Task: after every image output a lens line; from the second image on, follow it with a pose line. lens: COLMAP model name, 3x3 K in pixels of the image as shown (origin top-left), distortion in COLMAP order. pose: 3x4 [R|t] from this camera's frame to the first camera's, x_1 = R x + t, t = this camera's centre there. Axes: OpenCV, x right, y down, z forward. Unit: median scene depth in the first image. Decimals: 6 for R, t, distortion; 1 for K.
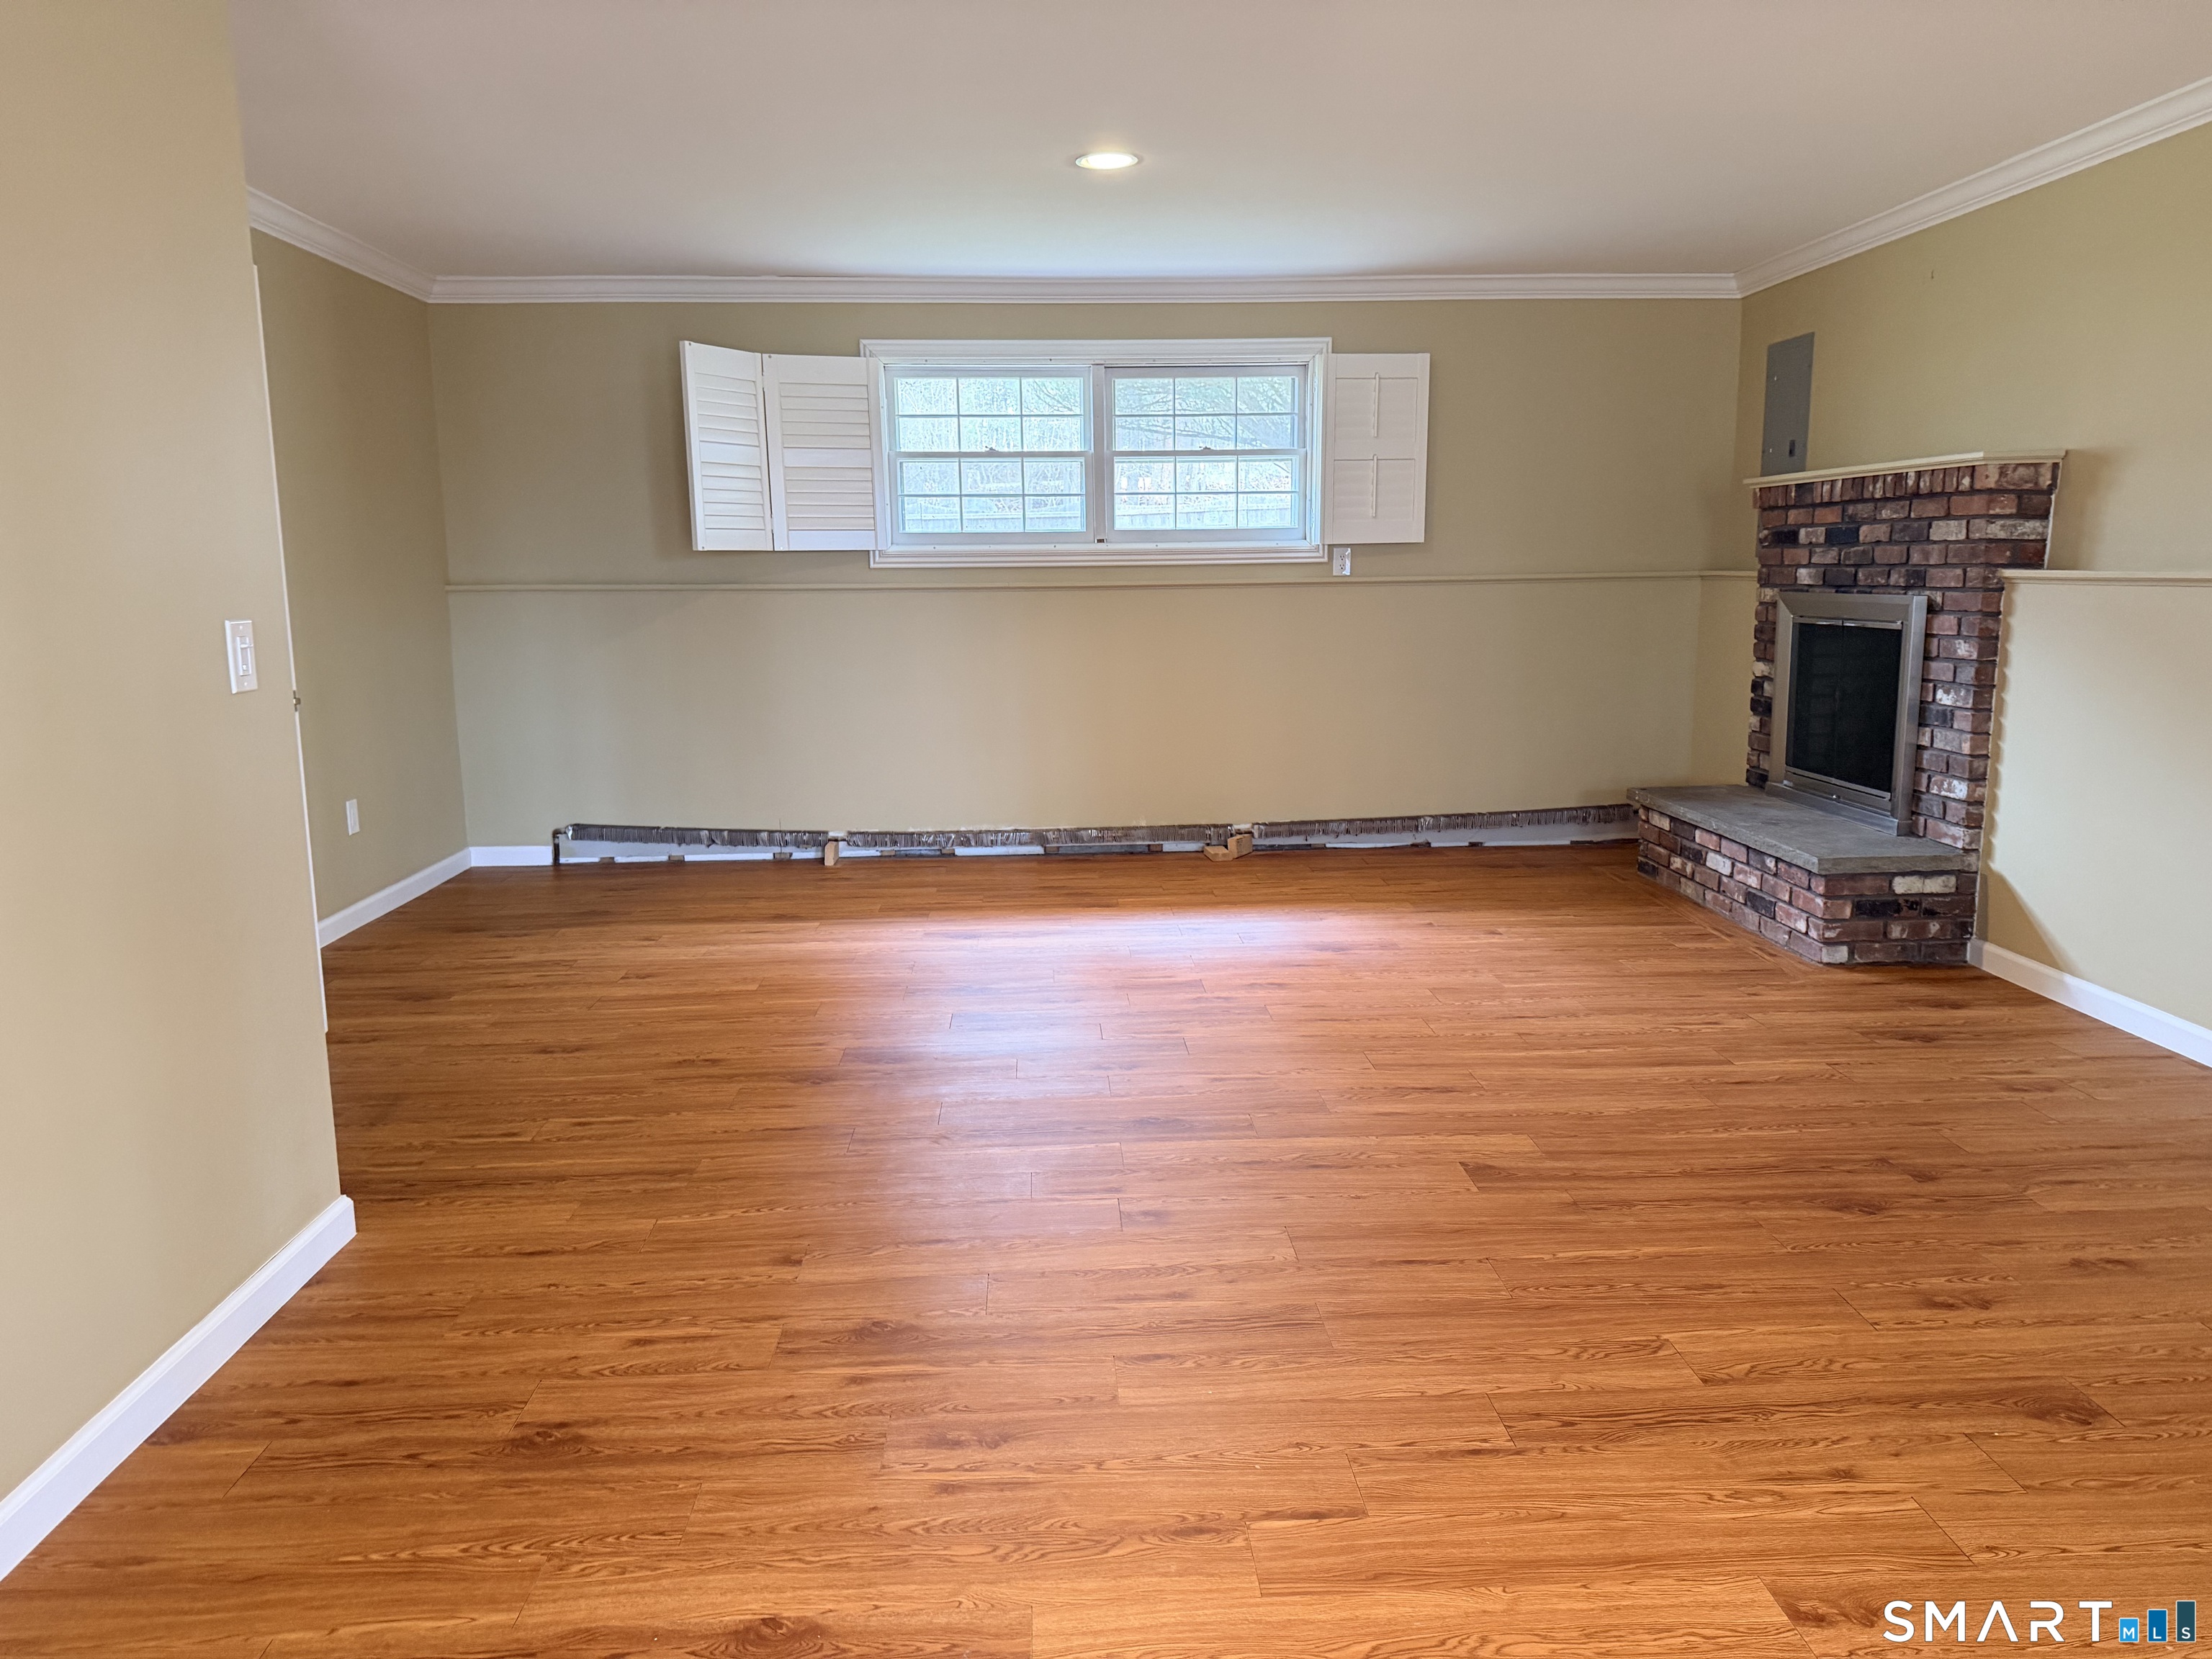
lens RADIAL K [[1546.4, 0, 1101.7], [0, 1546.4, 824.9], [0, 0, 1]] dist [0.064160, -0.024826]
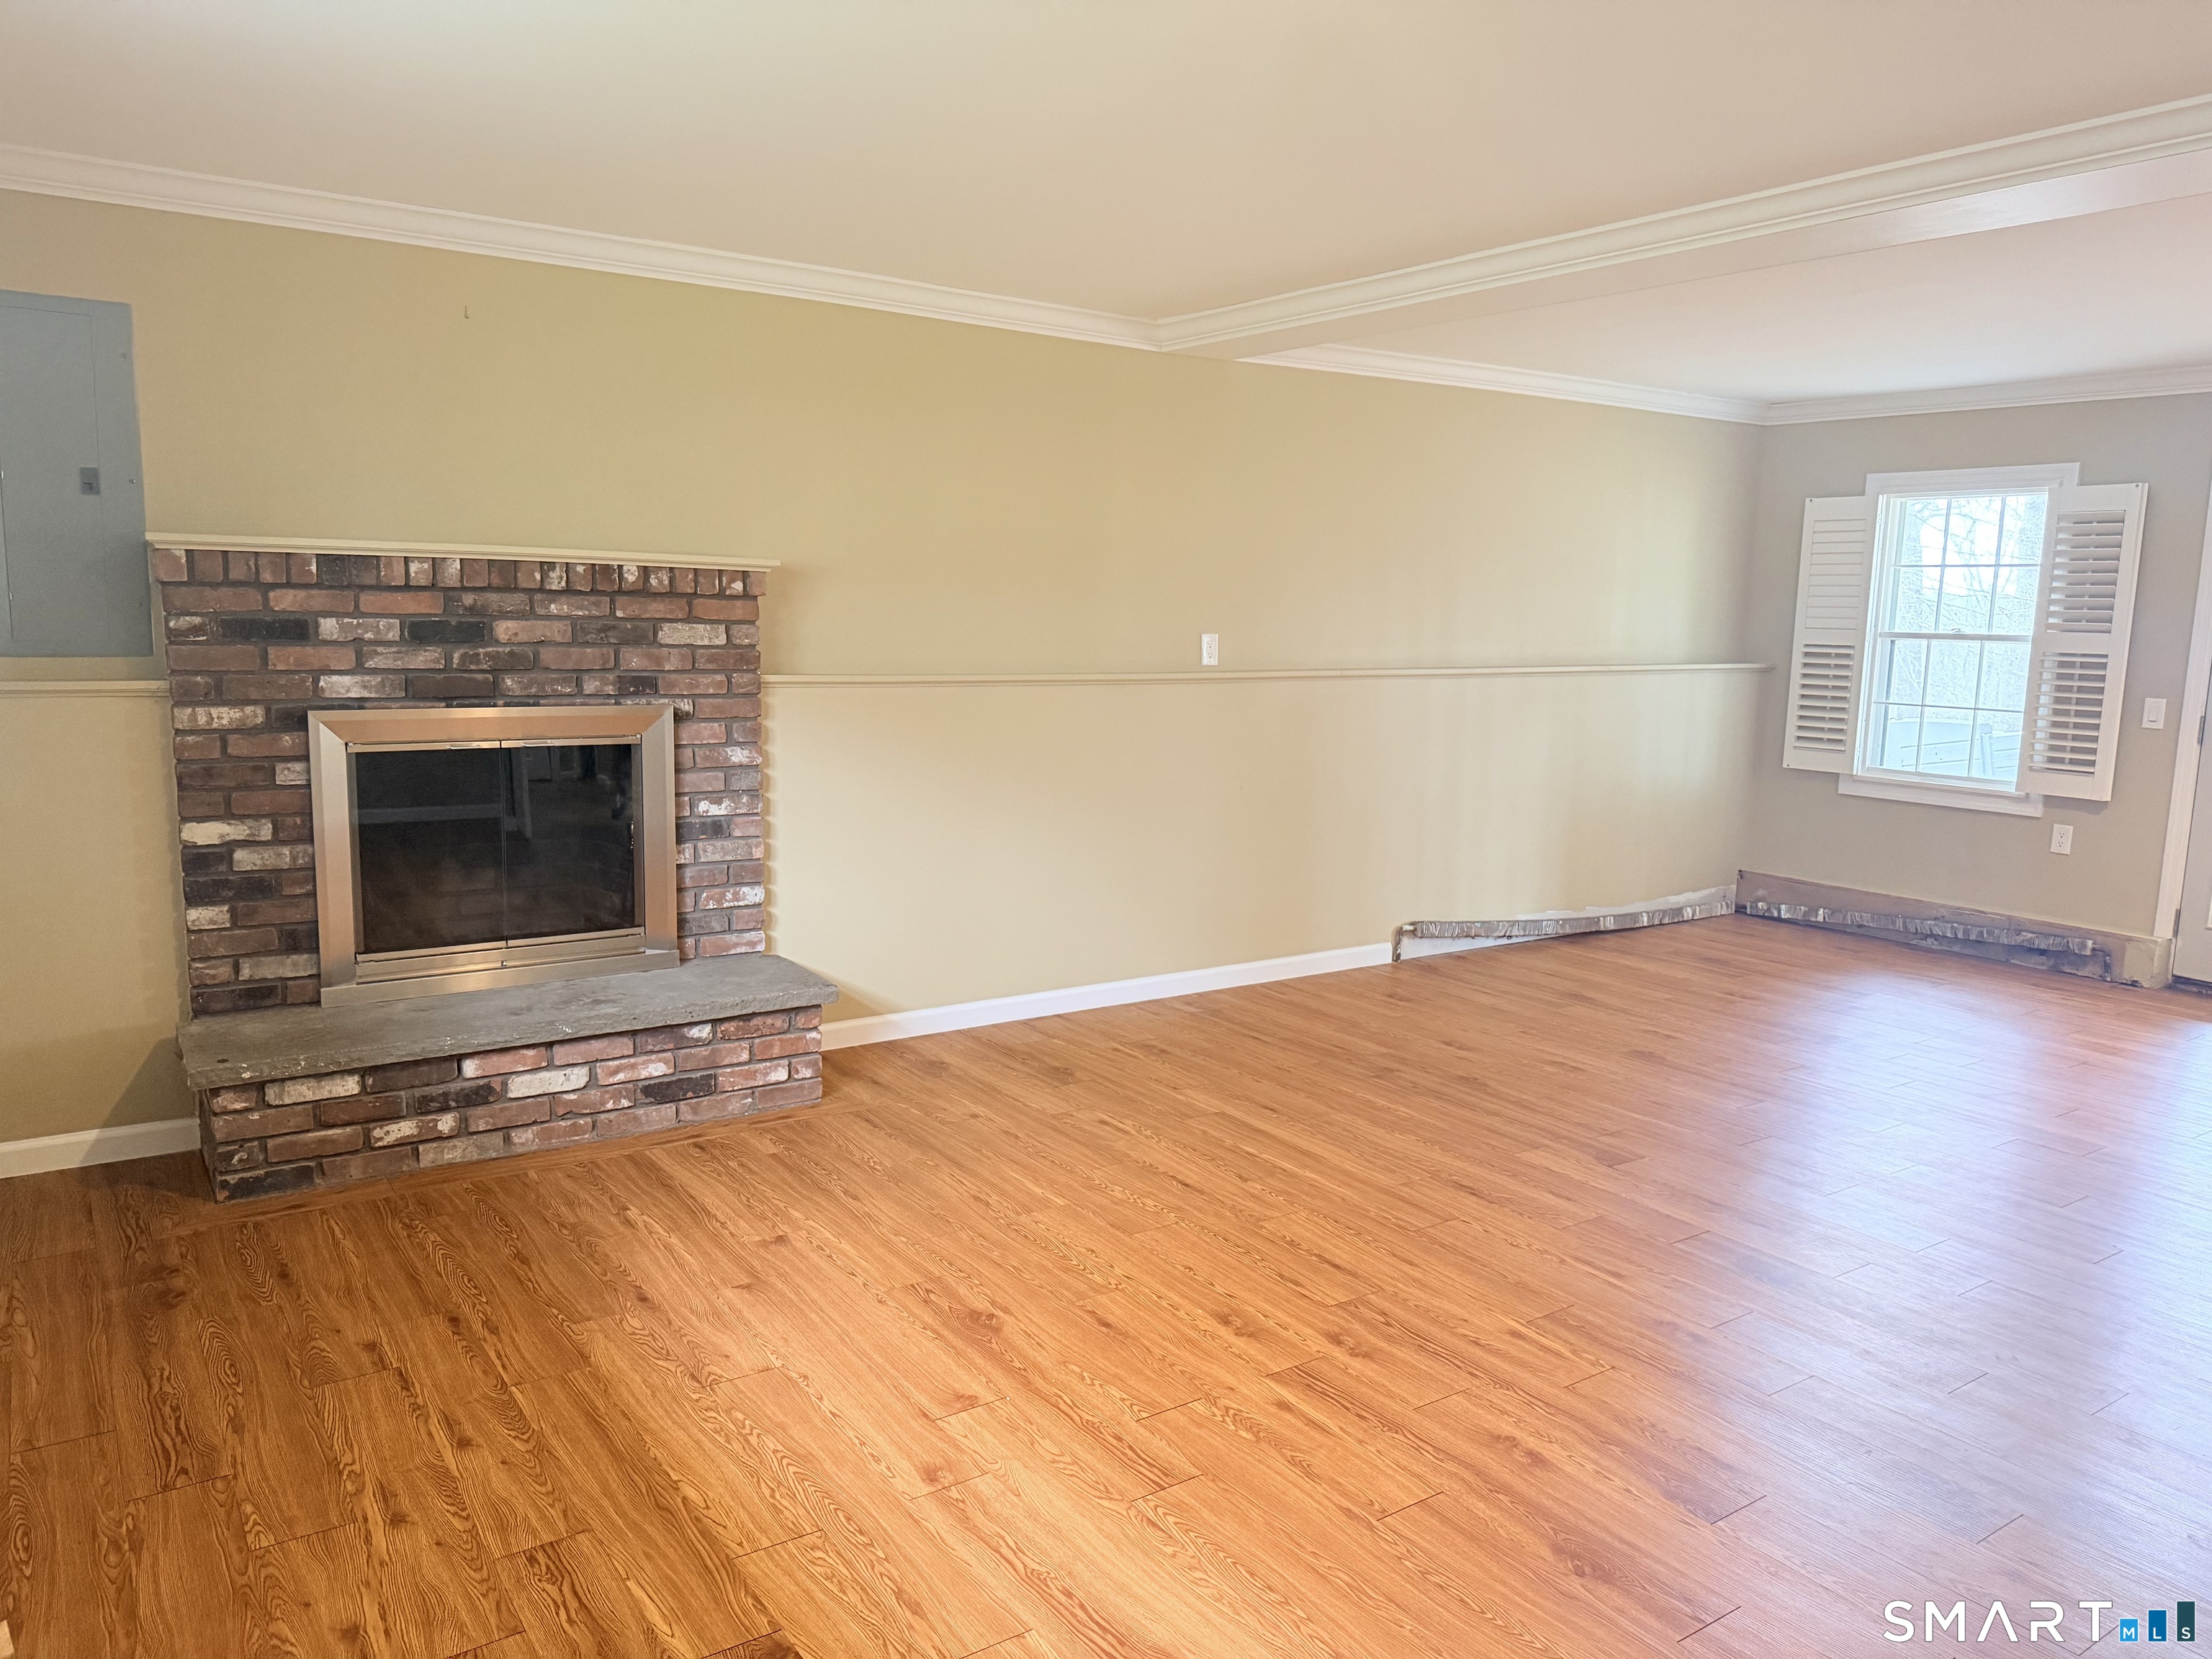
lens RADIAL K [[1546.4, 0, 1095.1], [0, 1546.4, 837.8], [0, 0, 1]] dist [0.064160, -0.024826]
pose [[-0.522560, -0.126561, 0.843157, -0.380133], [0.126716, 0.966410, 0.223597, -0.243728], [-0.843133, 0.223684, -0.488970, 1.264050]]
